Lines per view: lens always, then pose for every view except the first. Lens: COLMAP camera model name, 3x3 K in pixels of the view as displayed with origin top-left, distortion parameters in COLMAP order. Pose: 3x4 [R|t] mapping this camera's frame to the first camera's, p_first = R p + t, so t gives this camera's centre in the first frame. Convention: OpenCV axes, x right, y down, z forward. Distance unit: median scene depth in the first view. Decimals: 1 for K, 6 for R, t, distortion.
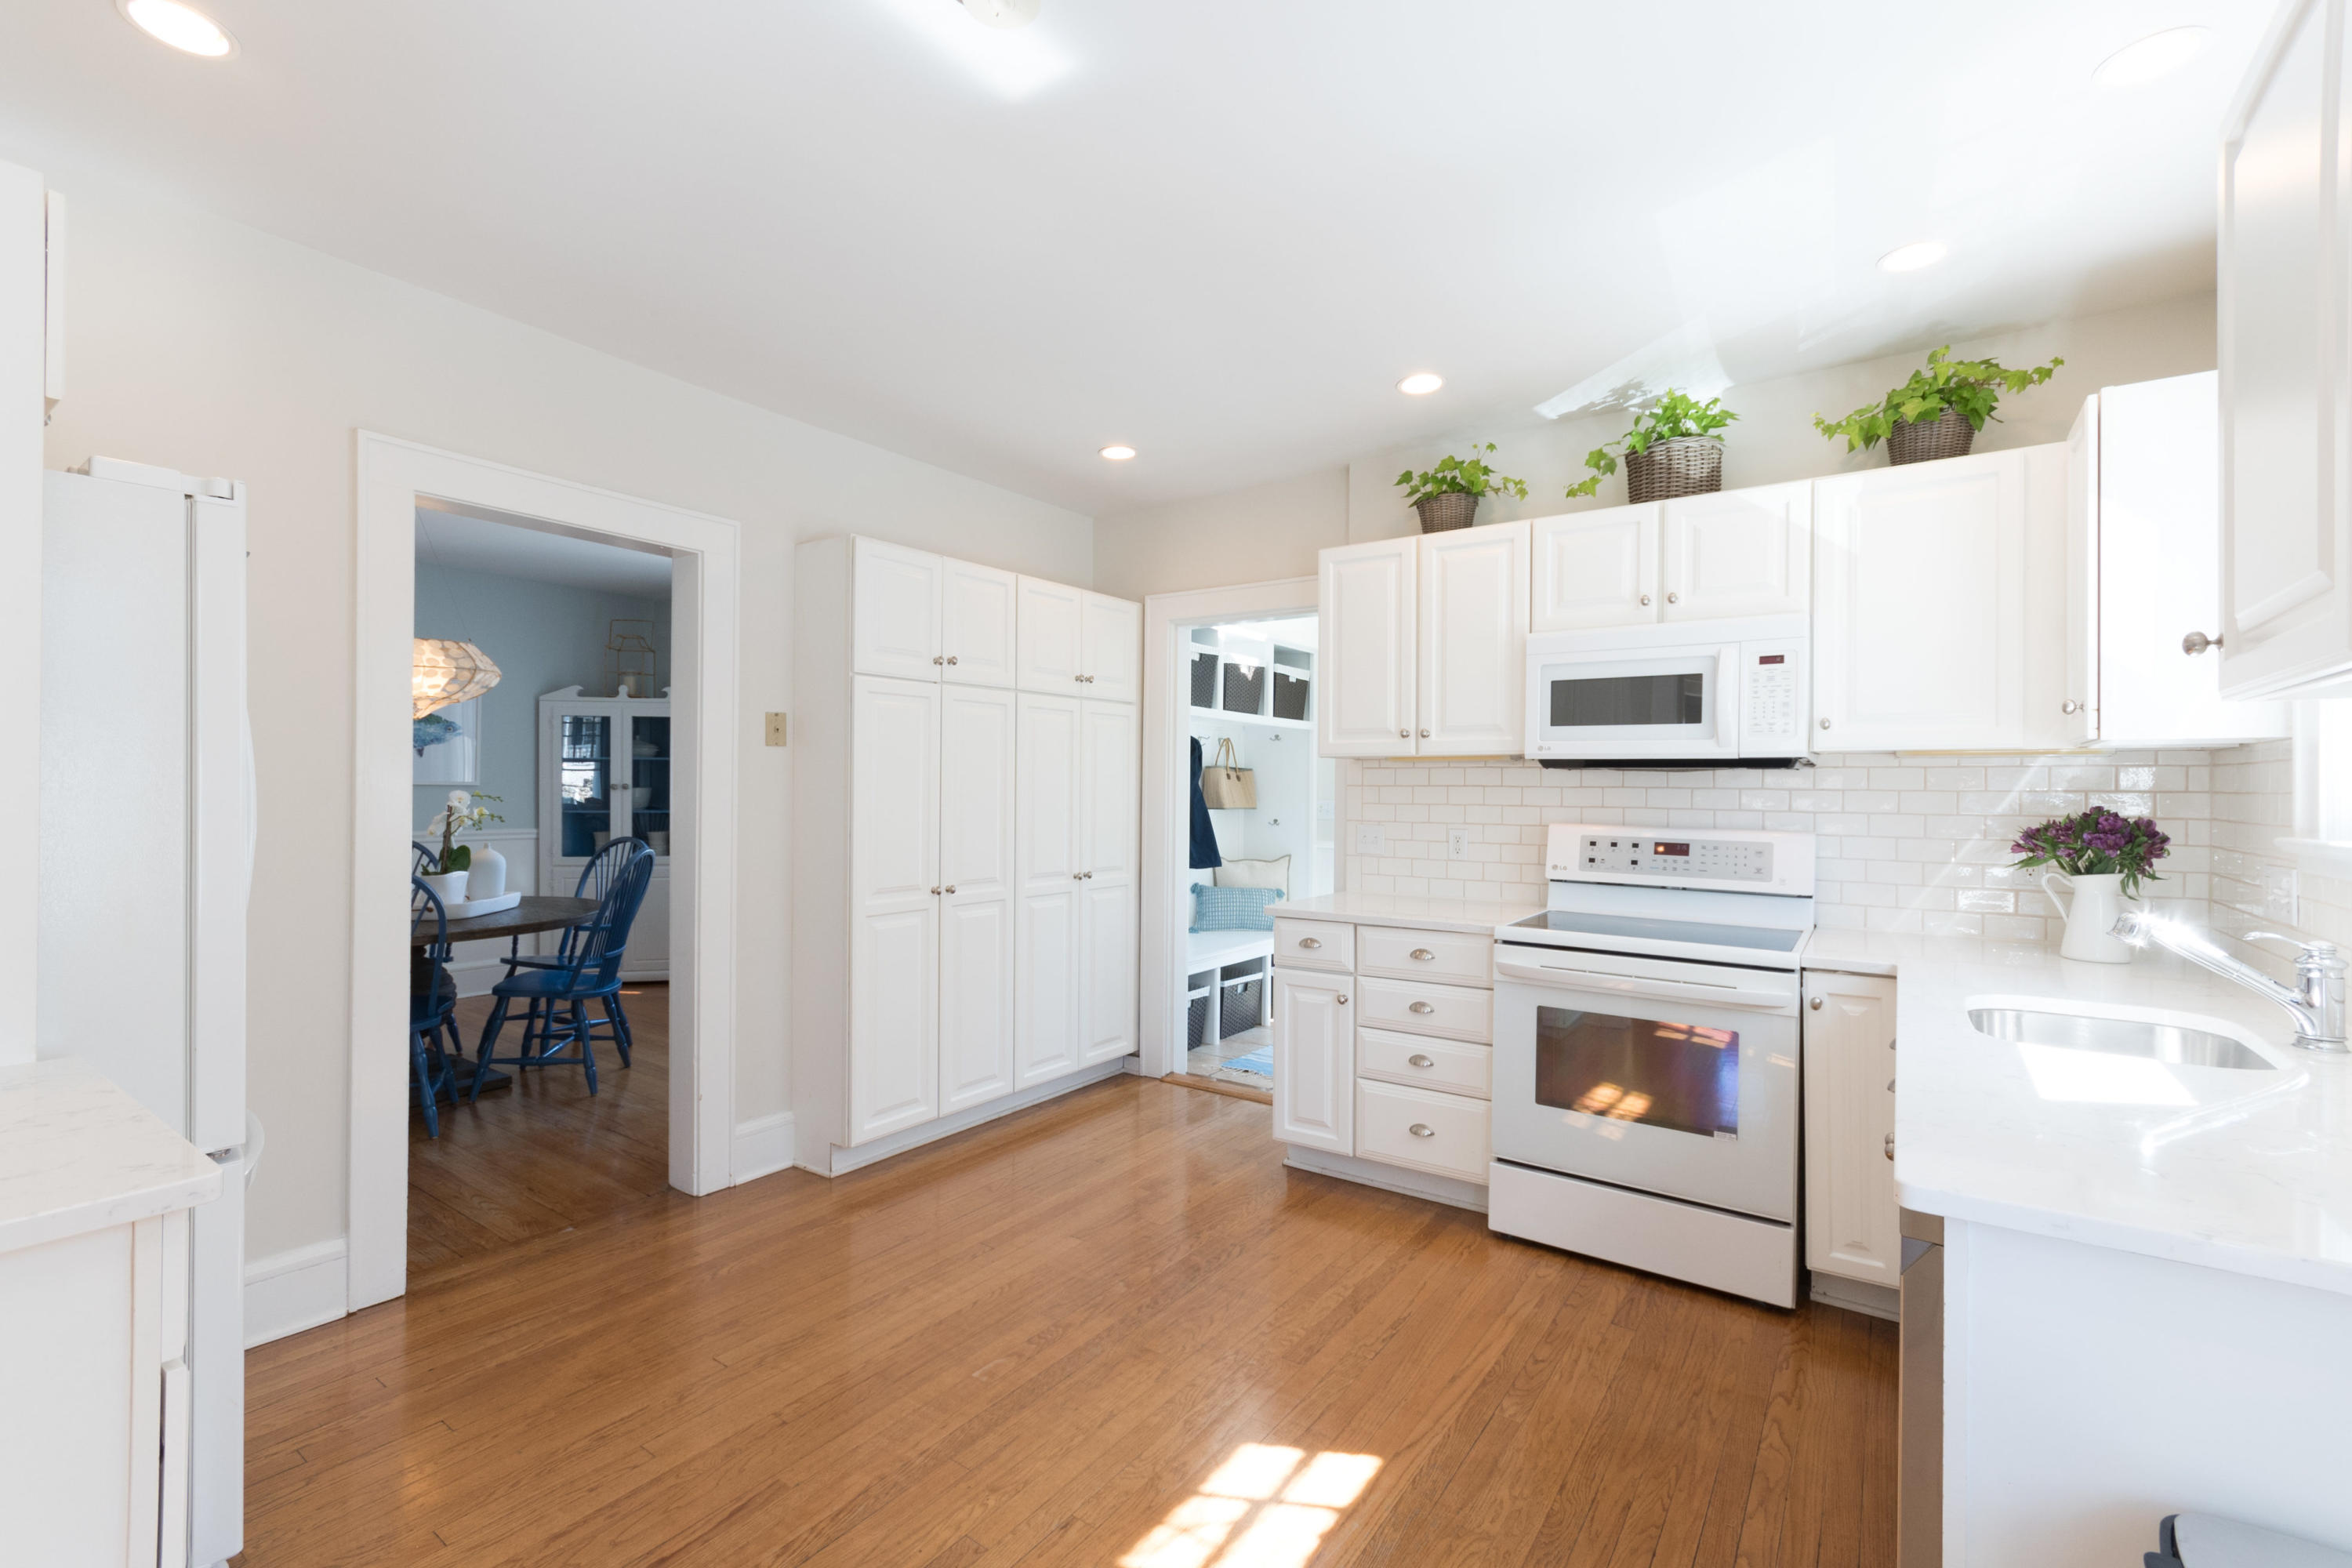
lens RADIAL K [[1027.0, 0, 1167.0], [0, 1027.0, 789.7], [0, 0, 1]] dist [0.002646, 0.000442]
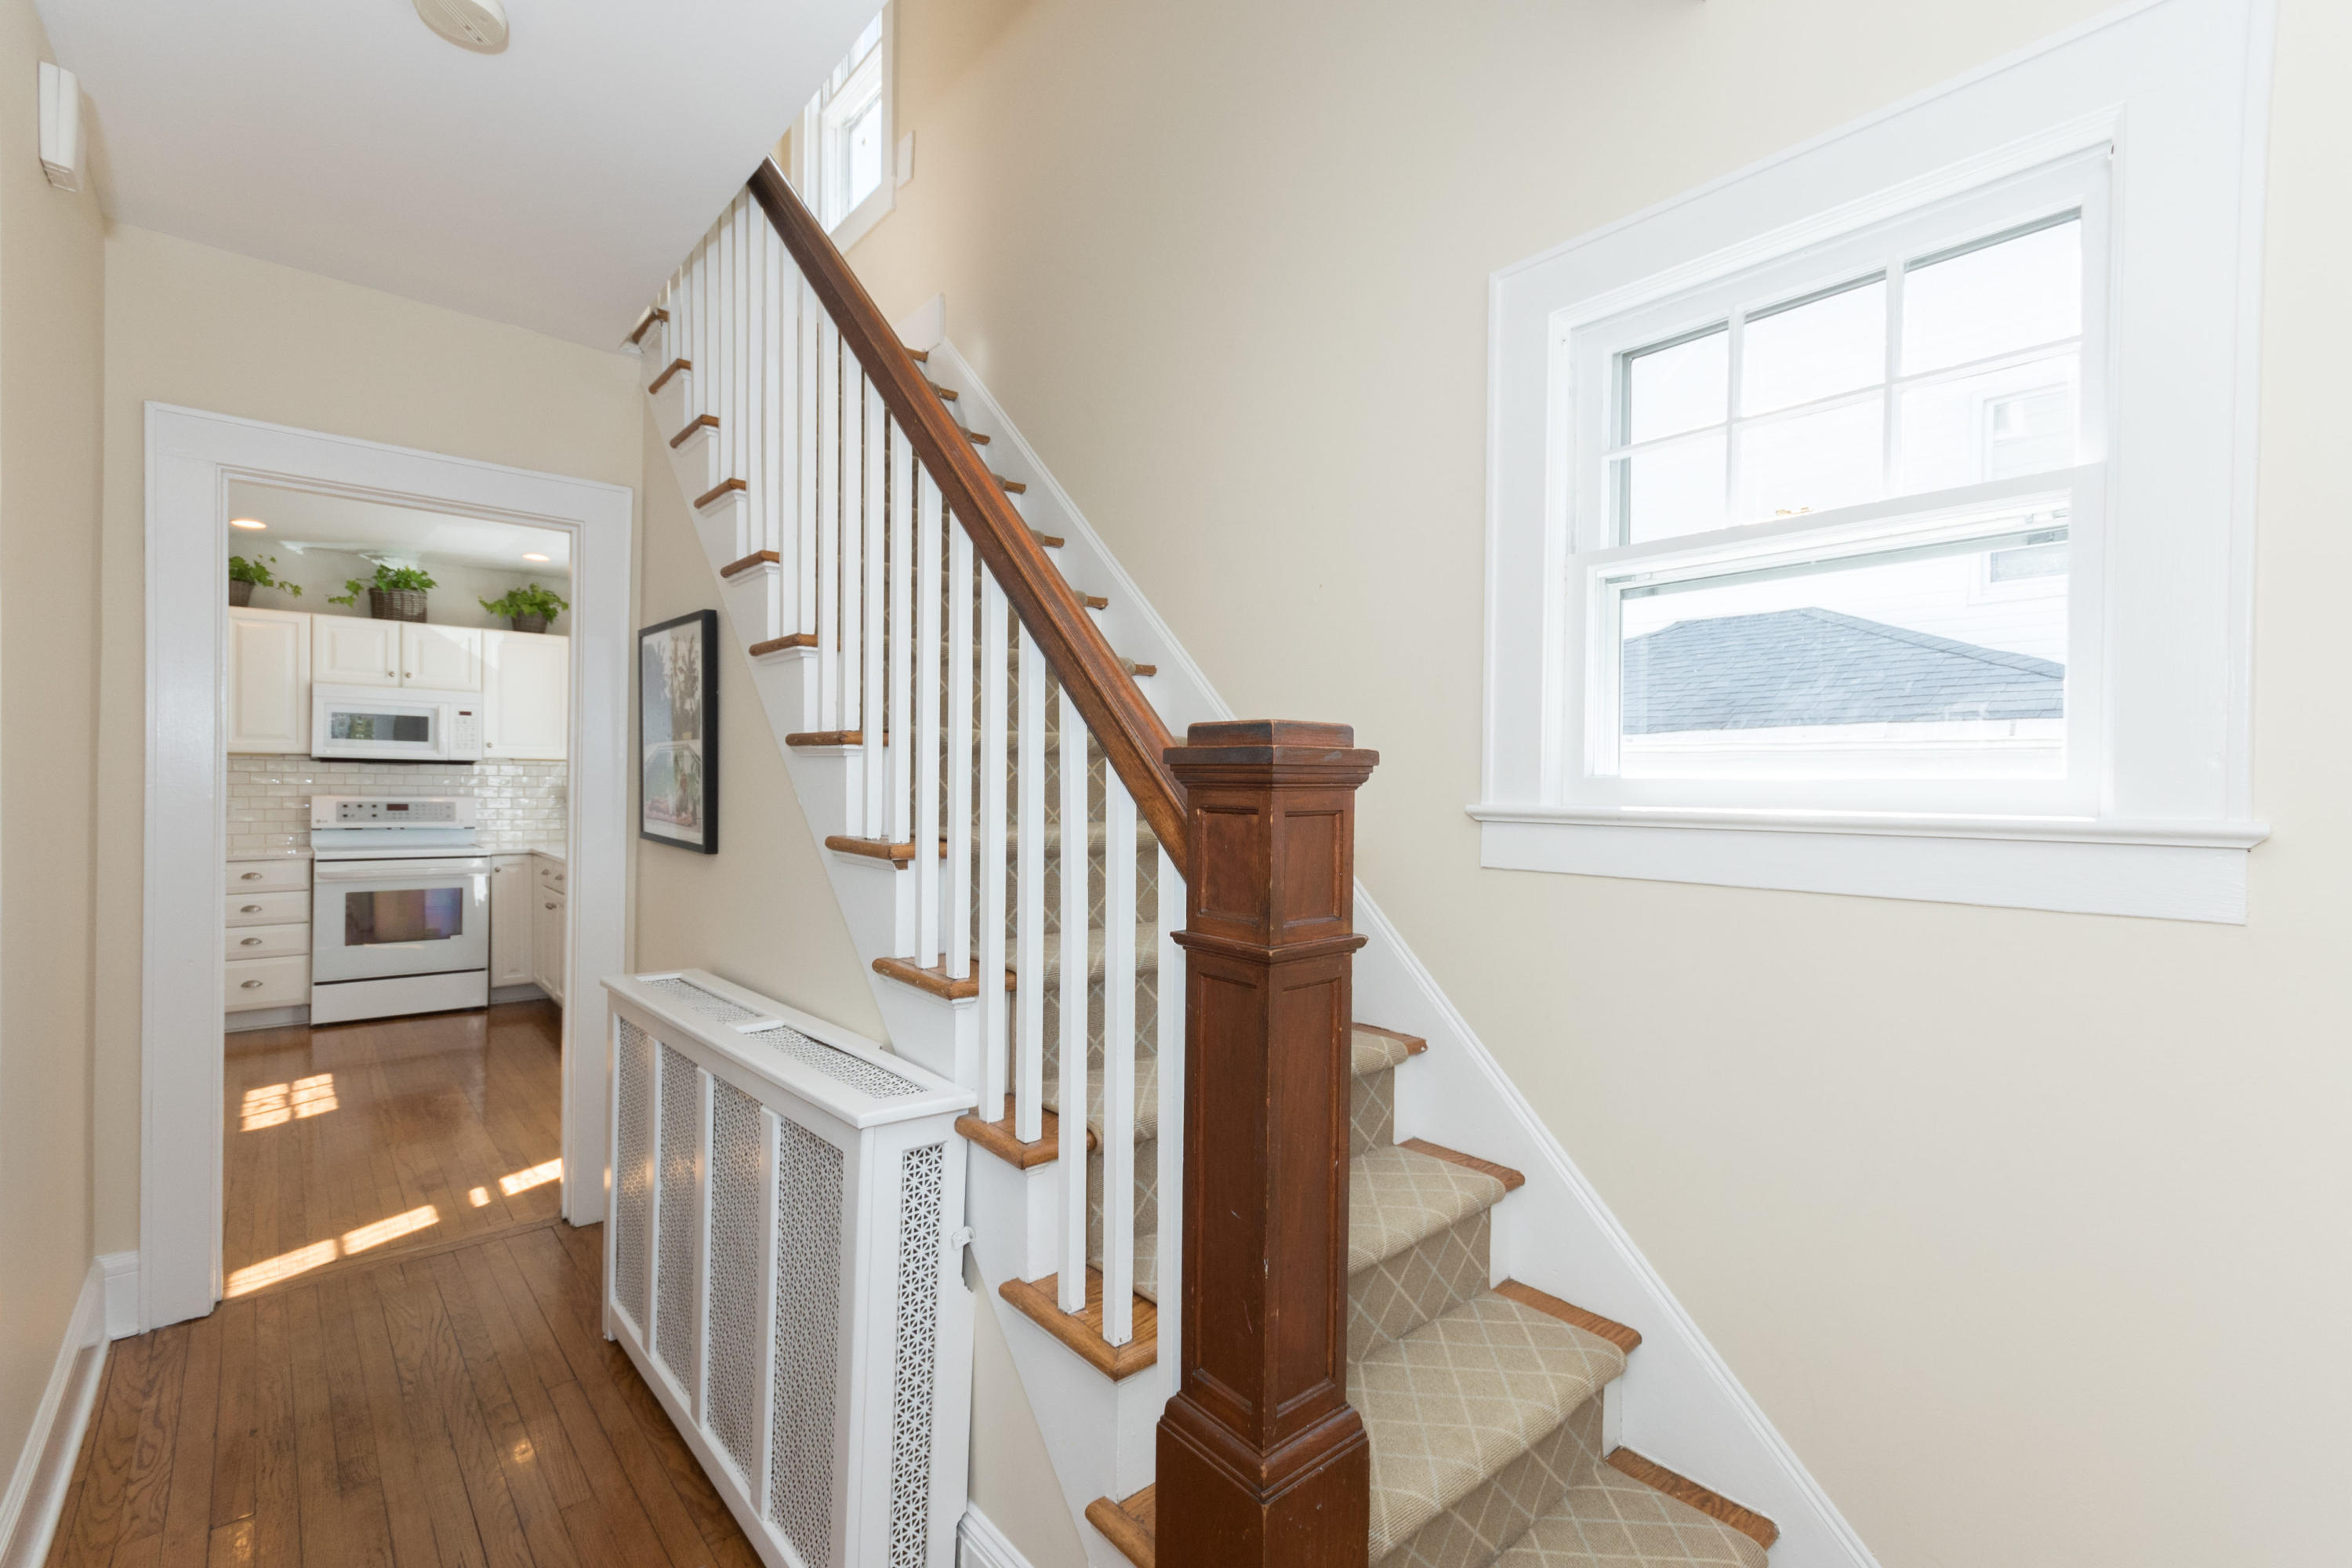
lens RADIAL K [[1027.0, 0, 1175.4], [0, 1027.0, 789.1], [0, 0, 1]] dist [0.002646, 0.000442]
pose [[0.231759, -0.008986, 0.972732, -0.966670], [-0.005266, 0.999931, 0.010492, -0.001841], [-0.972759, -0.007554, 0.231696, -0.774958]]
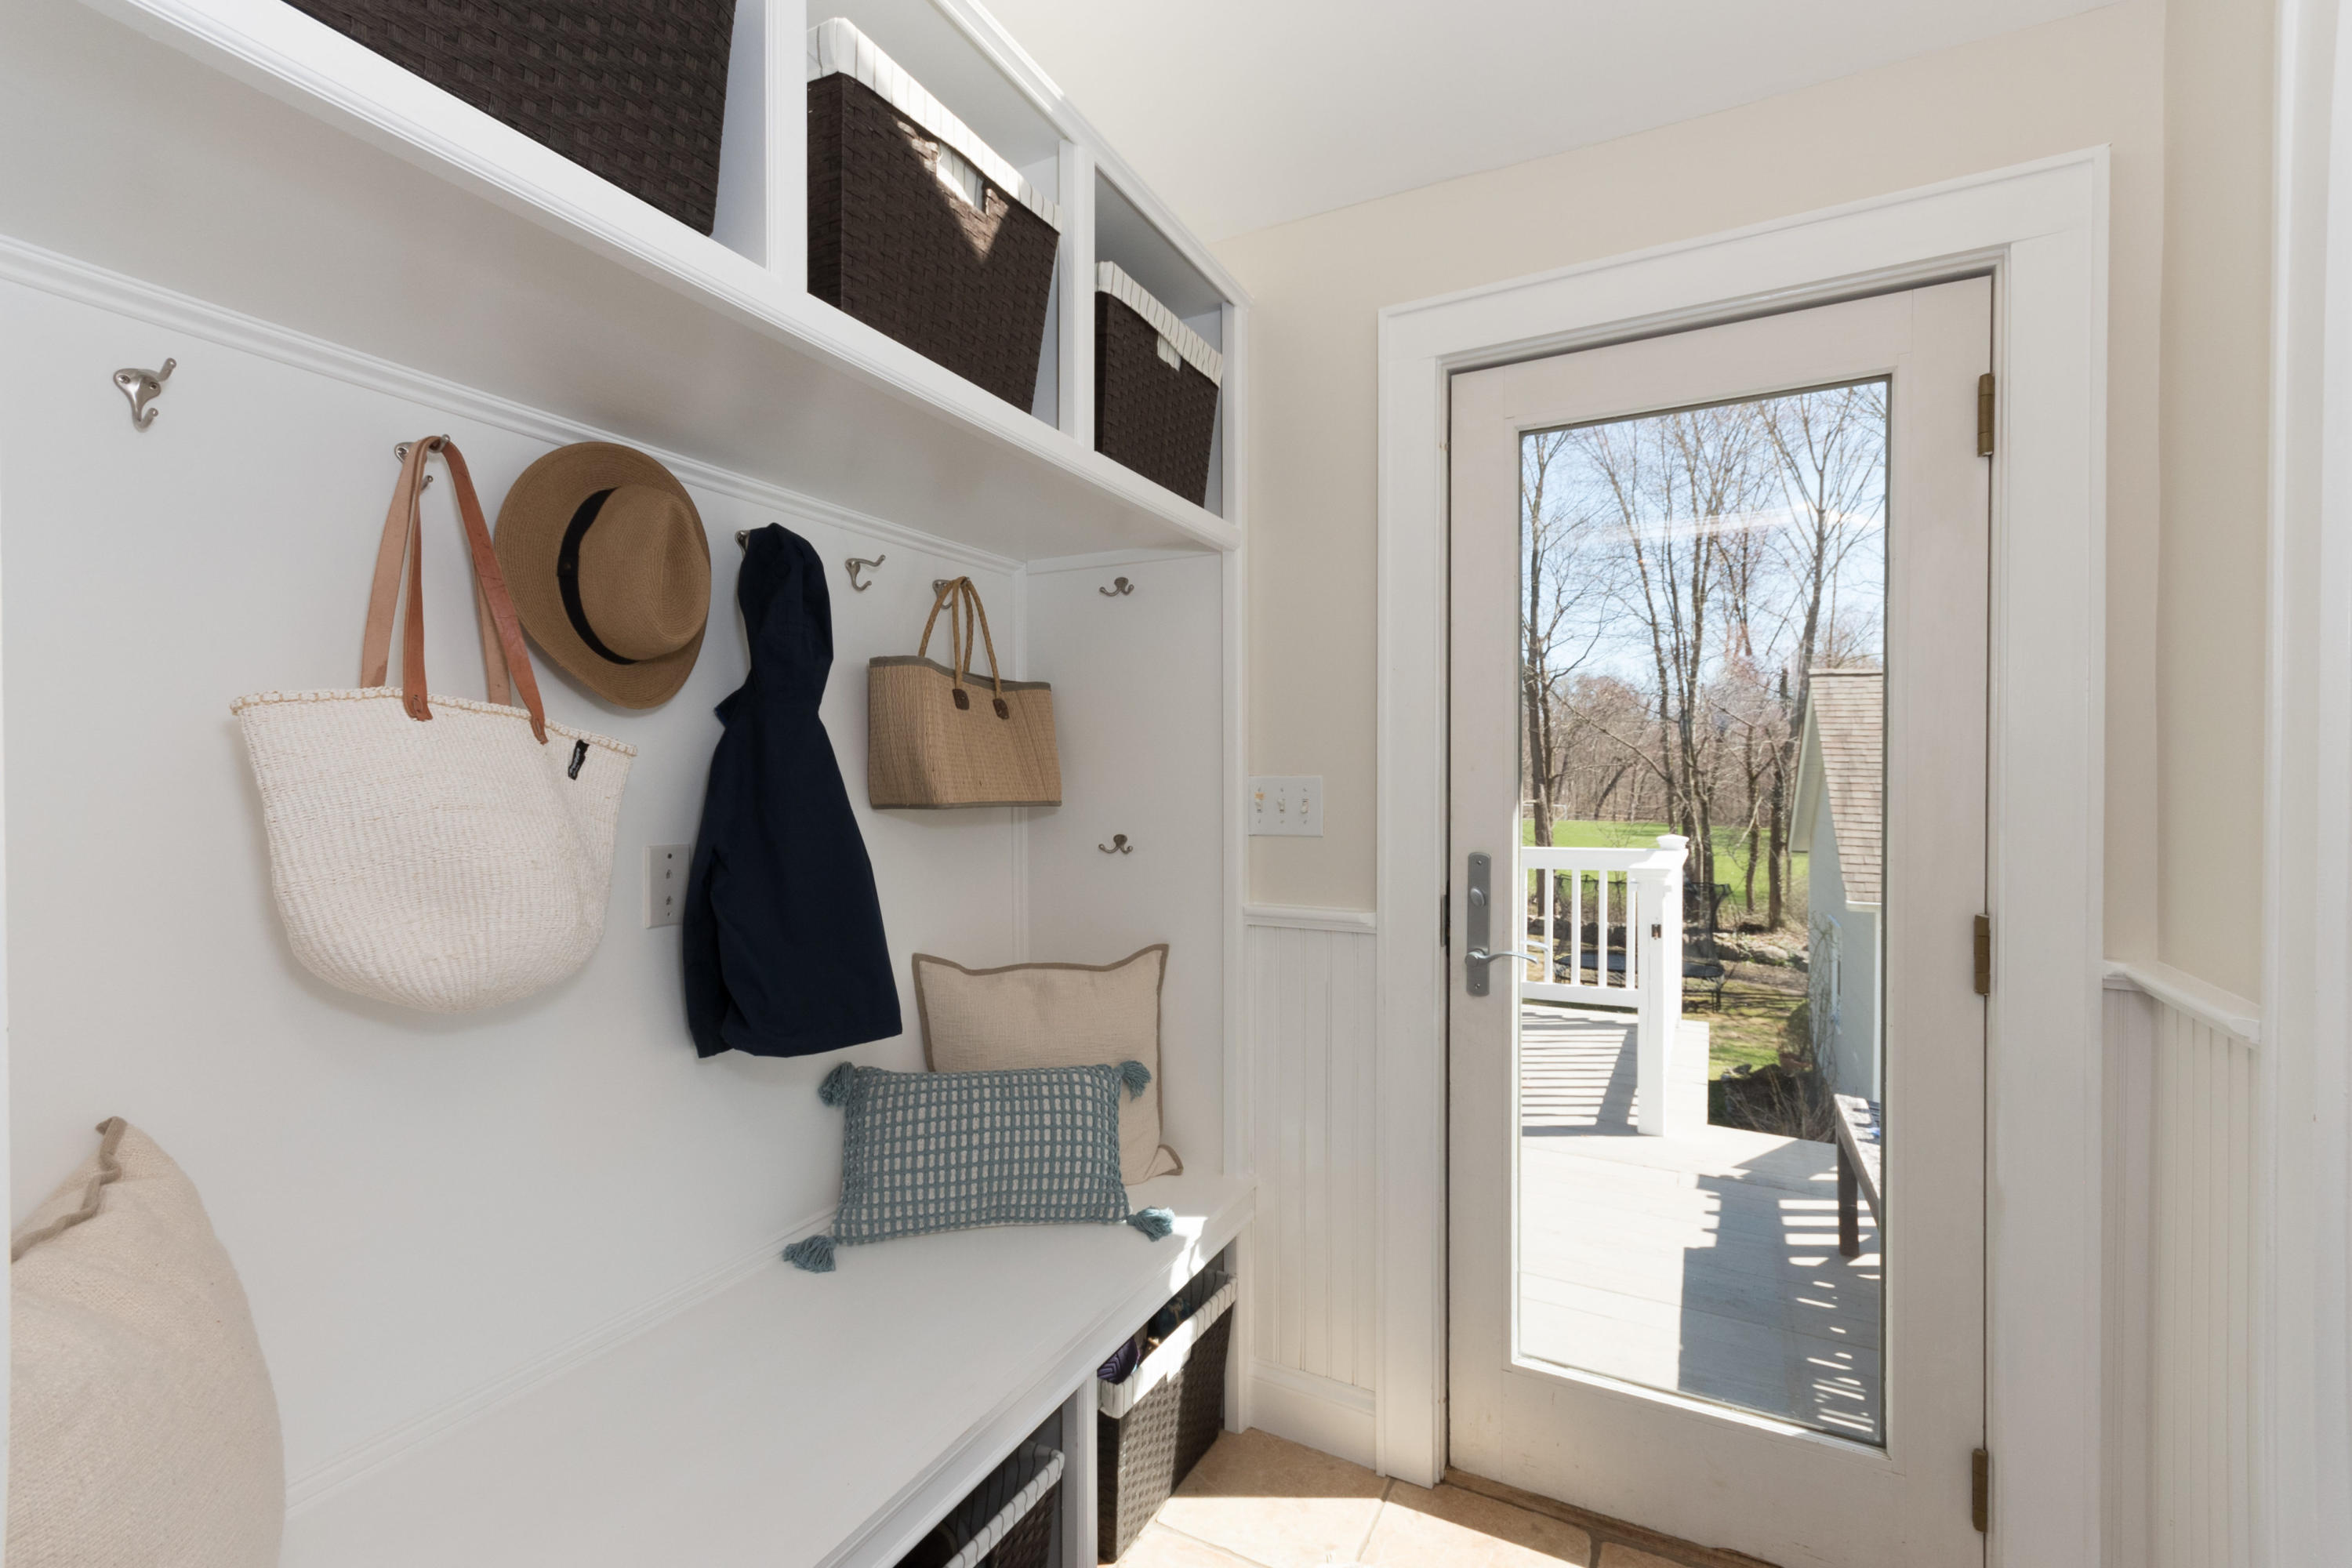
lens RADIAL K [[1027.0, 0, 1182.0], [0, 1027.0, 787.7], [0, 0, 1]] dist [0.002646, 0.000442]
pose [[0.990514, -0.009811, 0.137058, 0.156911], [0.008850, 0.999932, 0.007618, 0.021118], [-0.137123, -0.006333, 0.990534, 1.305271]]
